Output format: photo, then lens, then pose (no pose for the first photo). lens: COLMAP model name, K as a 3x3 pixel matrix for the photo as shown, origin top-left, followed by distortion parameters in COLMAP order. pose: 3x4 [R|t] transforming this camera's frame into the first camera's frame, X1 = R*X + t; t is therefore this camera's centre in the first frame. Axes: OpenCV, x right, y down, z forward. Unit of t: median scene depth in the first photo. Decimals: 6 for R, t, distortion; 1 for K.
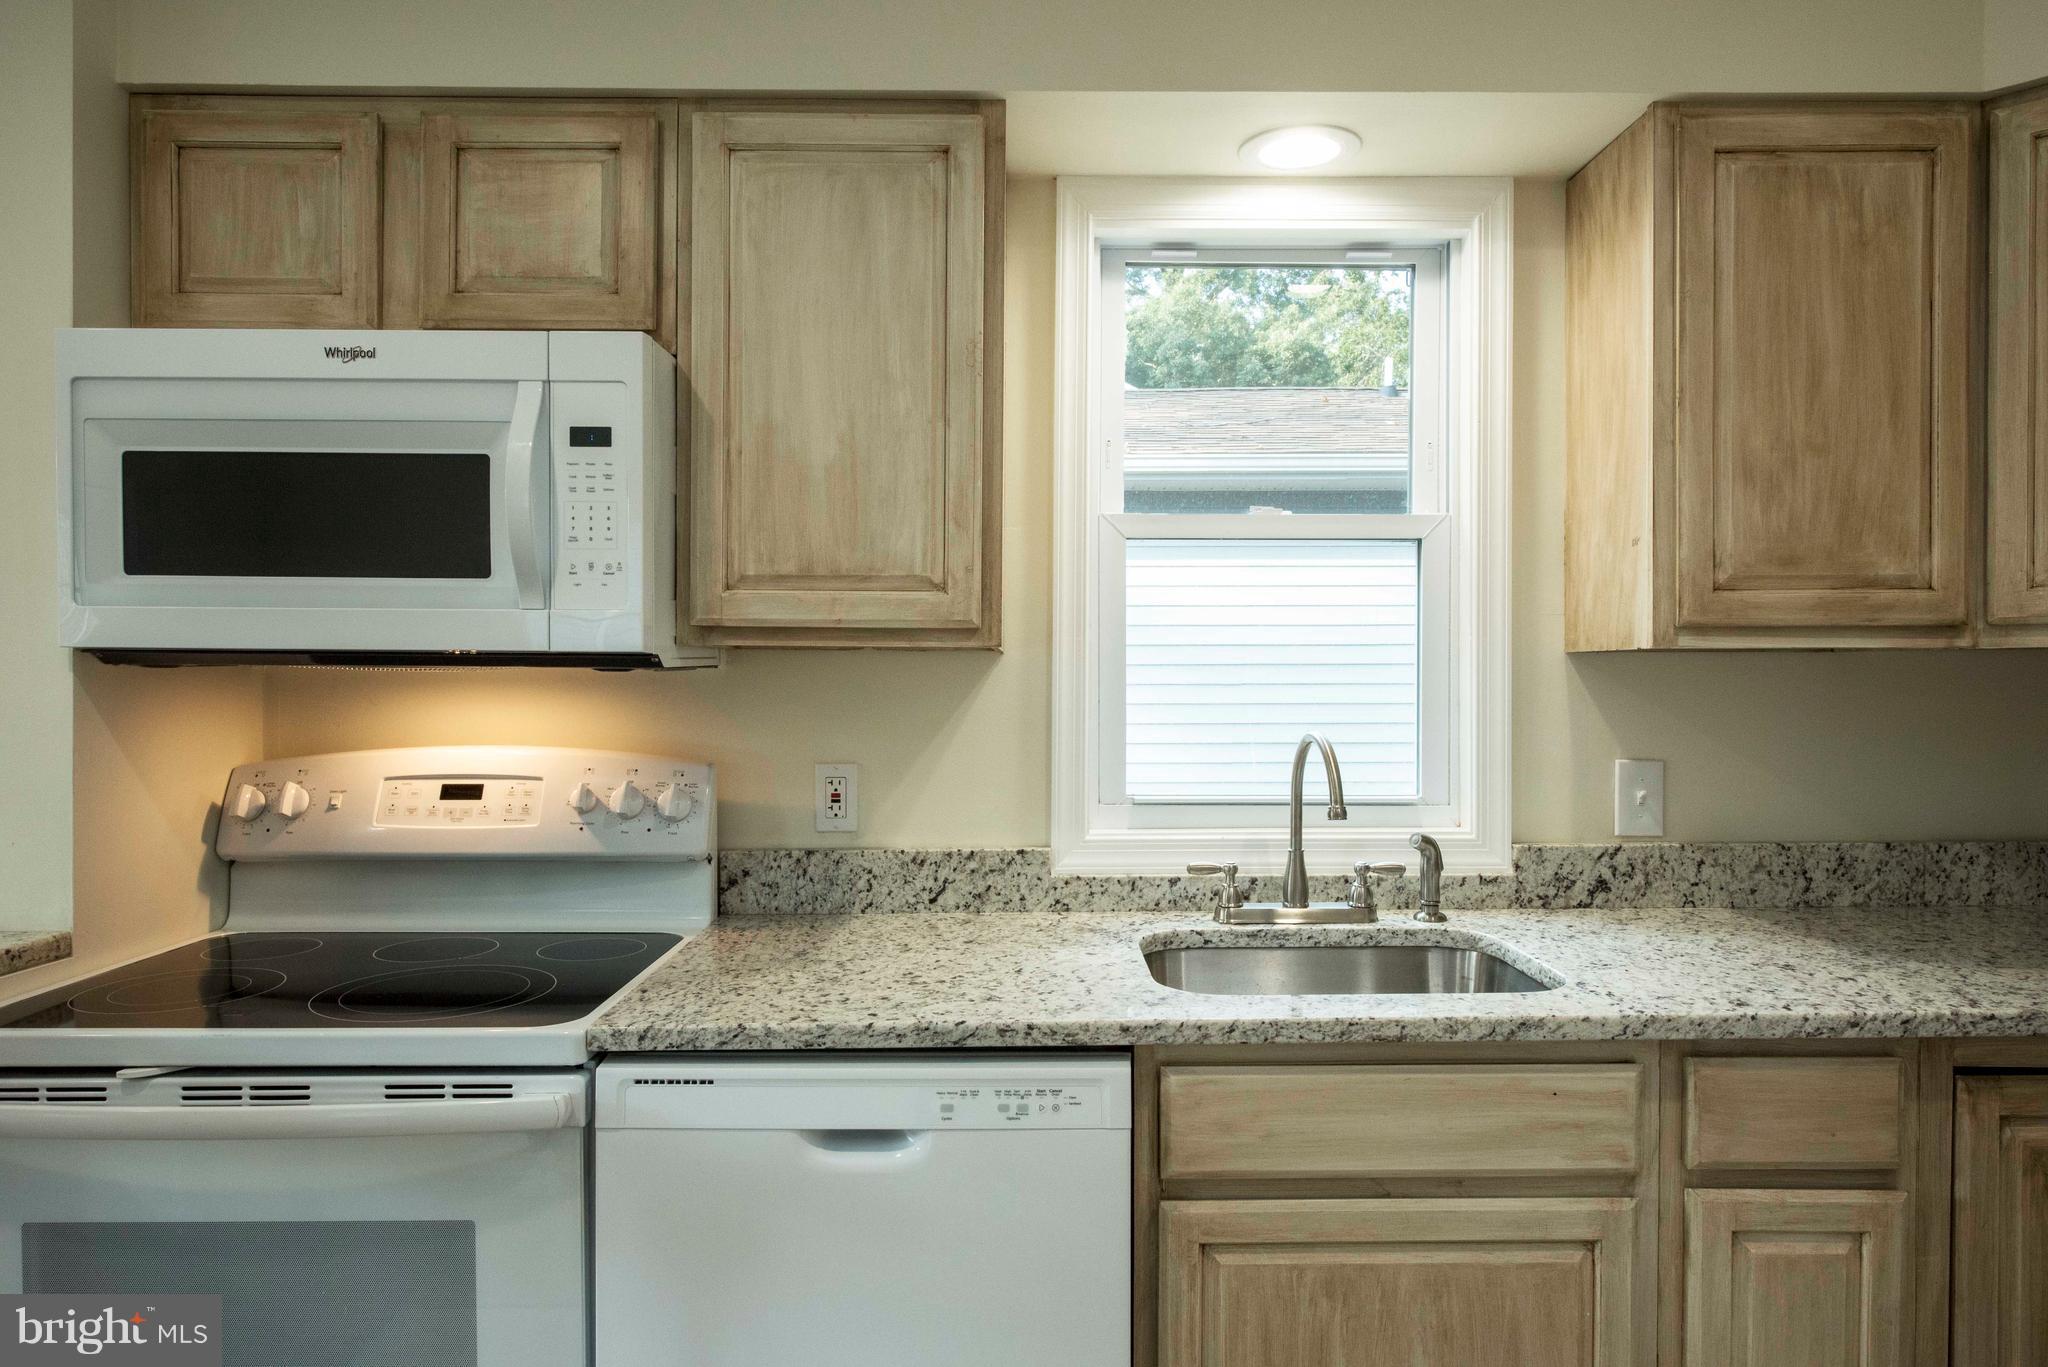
lens RADIAL K [[1284.4, 0, 1028.0], [0, 1284.4, 690.2], [0, 0, 1]] dist [0.002735, -0.003334]
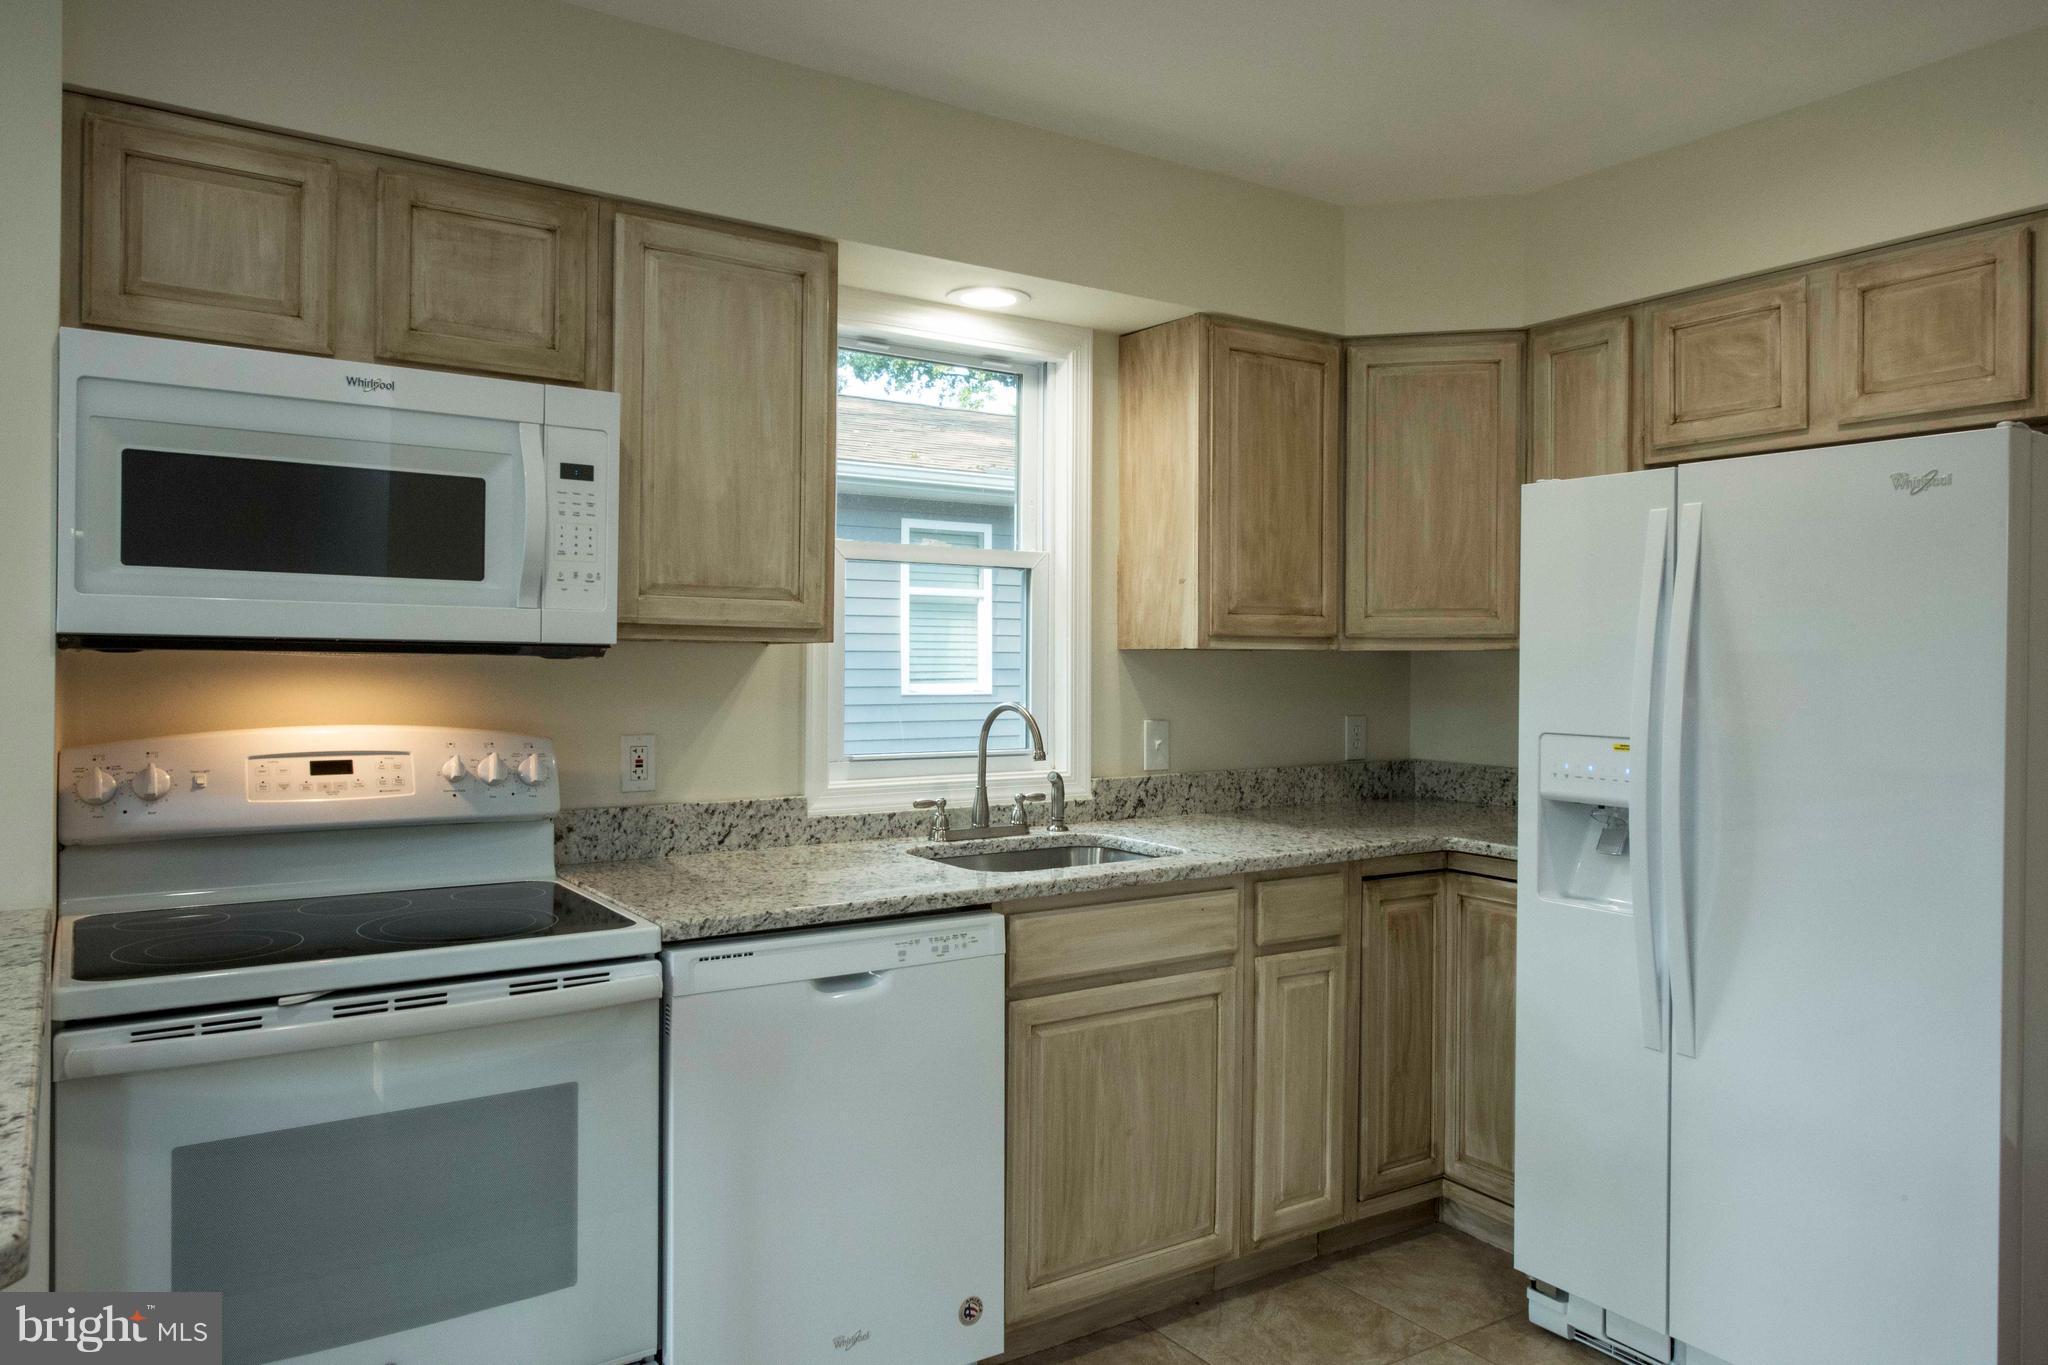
lens RADIAL K [[1399.3, 0, 1020.8], [0, 1399.3, 666.9], [0, 0, 1]] dist [0.004646, -0.001076]
pose [[0.833297, 0.003394, 0.552815, -0.684829], [0.000156, 0.999980, -0.006373, 0.001616], [-0.552826, 0.005397, 0.833280, -0.352125]]
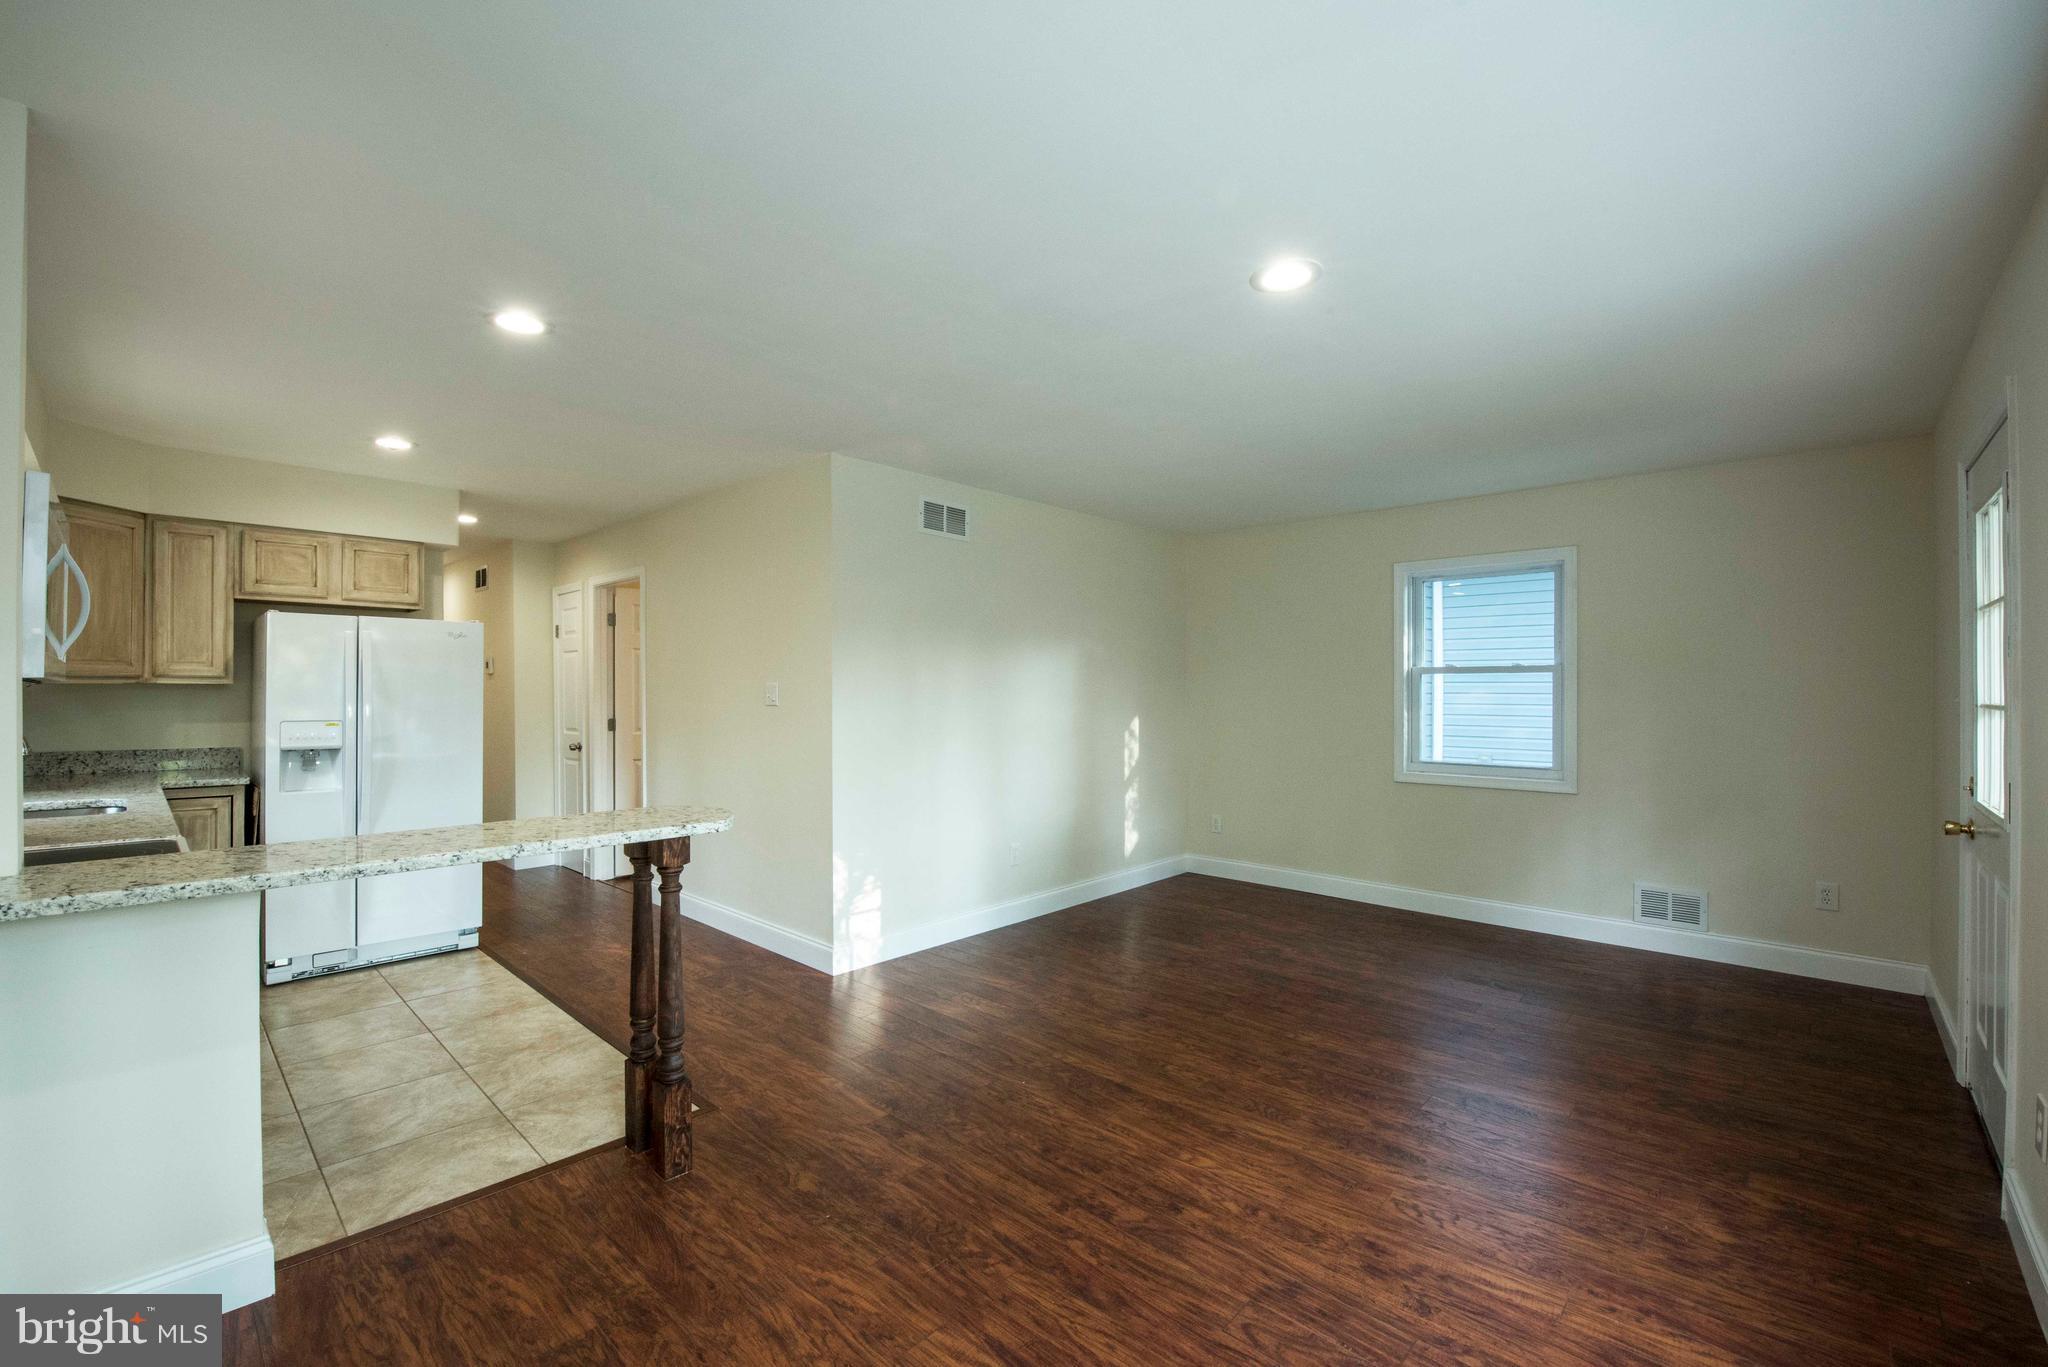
lens RADIAL K [[850.7, 0, 1020.5], [0, 850.7, 691.5], [0, 0, 1]] dist [-0.016827, -0.000452]
pose [[-0.727770, -0.001306, 0.685820, -2.150934], [0.006543, 0.999939, 0.008848, -0.017546], [-0.685790, 0.010927, -0.727717, 0.862542]]
